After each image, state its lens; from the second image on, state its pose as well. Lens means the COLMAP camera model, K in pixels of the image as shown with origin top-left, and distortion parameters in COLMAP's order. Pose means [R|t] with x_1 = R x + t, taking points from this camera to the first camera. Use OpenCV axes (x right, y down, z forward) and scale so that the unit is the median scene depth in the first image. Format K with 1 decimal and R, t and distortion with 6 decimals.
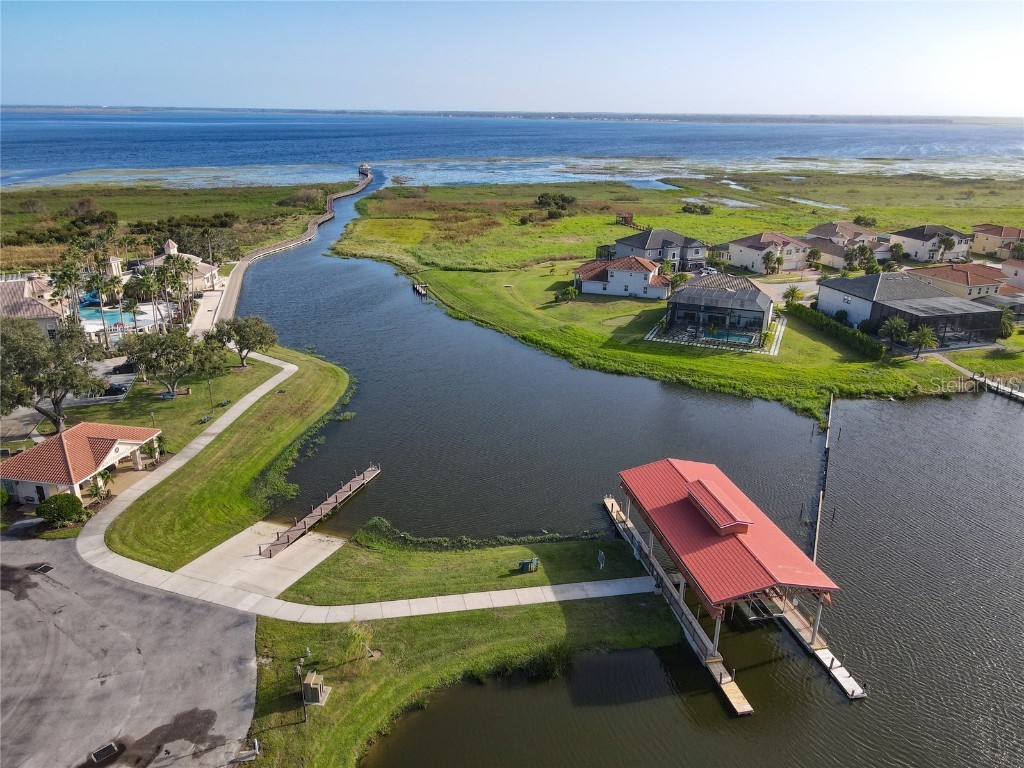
lens RADIAL K [[751.8, 0, 508.3], [0, 751.8, 387.2], [0, 0, 1]] dist [0.003529, 0.018786]
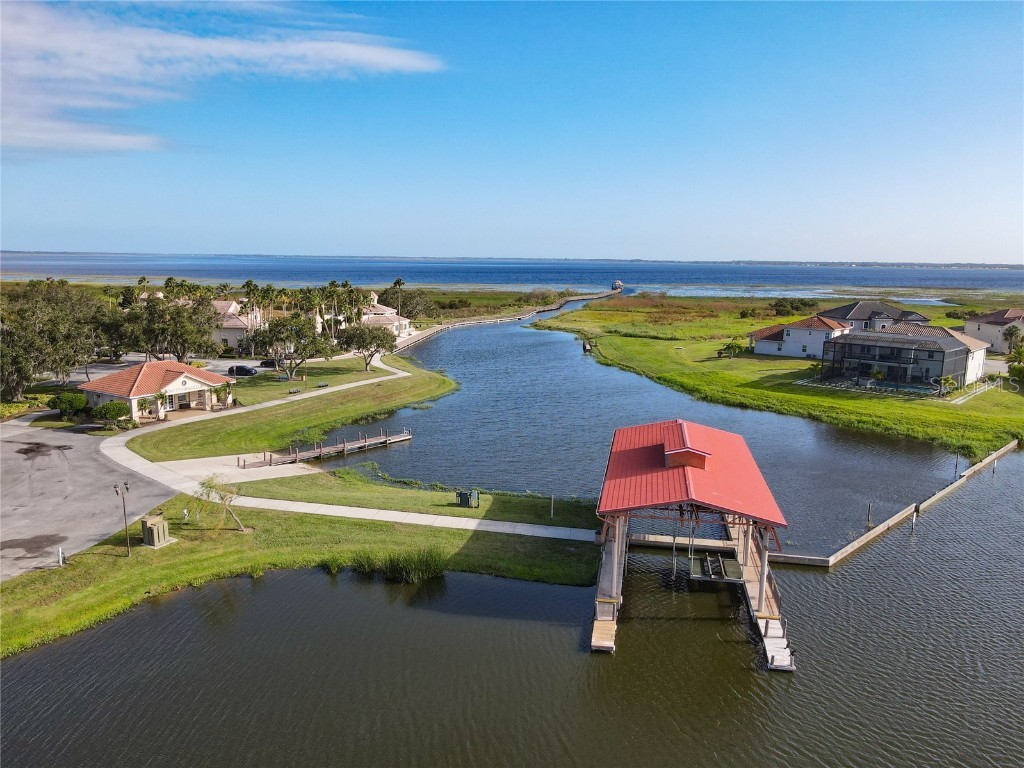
lens RADIAL K [[751.8, 0, 508.3], [0, 751.8, 387.2], [0, 0, 1]] dist [0.003529, 0.018786]
pose [[0.930266, 0.063831, -0.361290, 0.235910], [-0.130175, 0.978105, -0.162375, 0.154153], [0.343015, 0.198083, 0.918207, 0.119317]]
